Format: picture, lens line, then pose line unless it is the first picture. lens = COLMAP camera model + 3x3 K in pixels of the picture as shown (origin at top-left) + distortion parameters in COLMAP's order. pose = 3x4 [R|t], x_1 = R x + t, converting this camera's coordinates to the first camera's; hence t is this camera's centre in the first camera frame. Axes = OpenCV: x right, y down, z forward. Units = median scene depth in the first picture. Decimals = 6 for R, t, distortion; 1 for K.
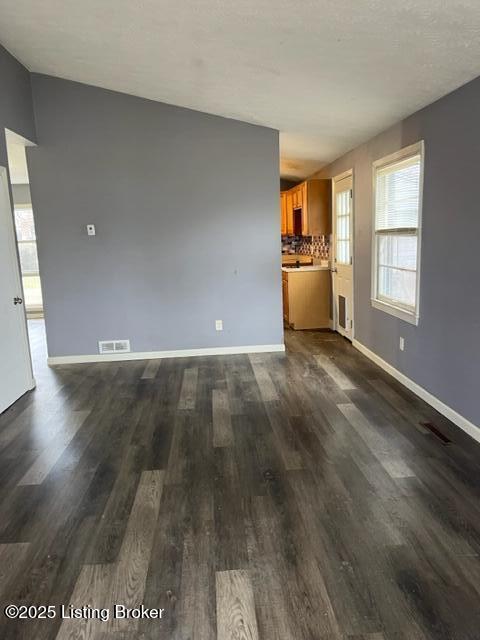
lens RADIAL K [[480.2, 0, 242.7], [0, 480.2, 319.1], [0, 0, 1]] dist [0.052800, -0.063924]
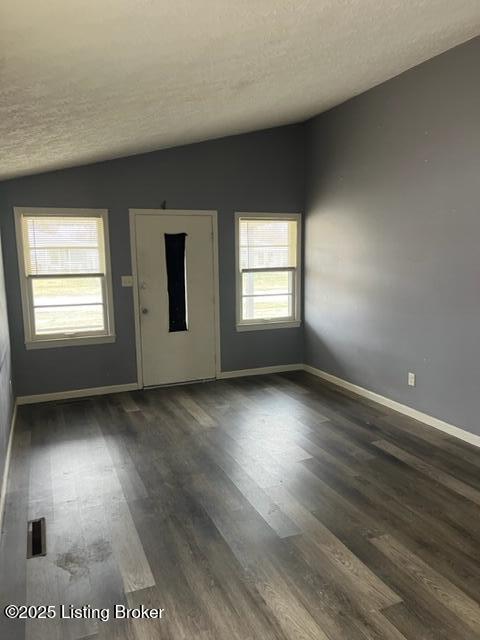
lens RADIAL K [[480.2, 0, 245.8], [0, 480.2, 316.2], [0, 0, 1]] dist [0.052800, -0.063924]
pose [[-0.945156, 0.092663, -0.313200, 0.244923], [-0.007623, 0.952394, 0.304775, -0.316091], [0.326531, 0.290447, -0.899454, 1.473071]]
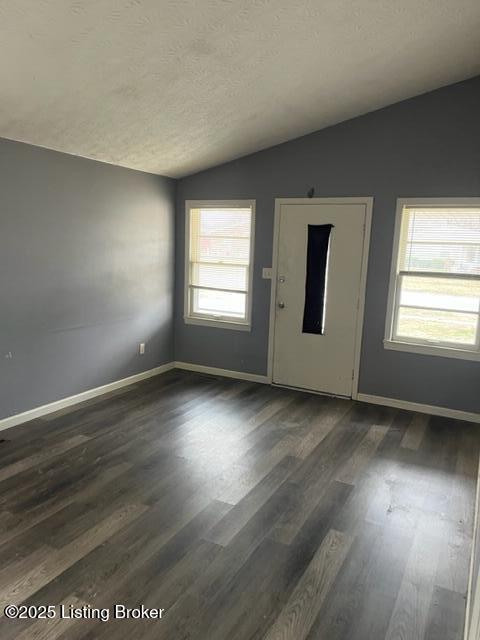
lens RADIAL K [[480.2, 0, 236.8], [0, 480.2, 322.4], [0, 0, 1]] dist [0.052800, -0.063924]
pose [[-0.849656, -0.079836, 0.521259, -0.524216], [0.085749, 0.954401, 0.285947, -0.249818], [-0.520319, 0.287655, -0.804067, 1.265347]]
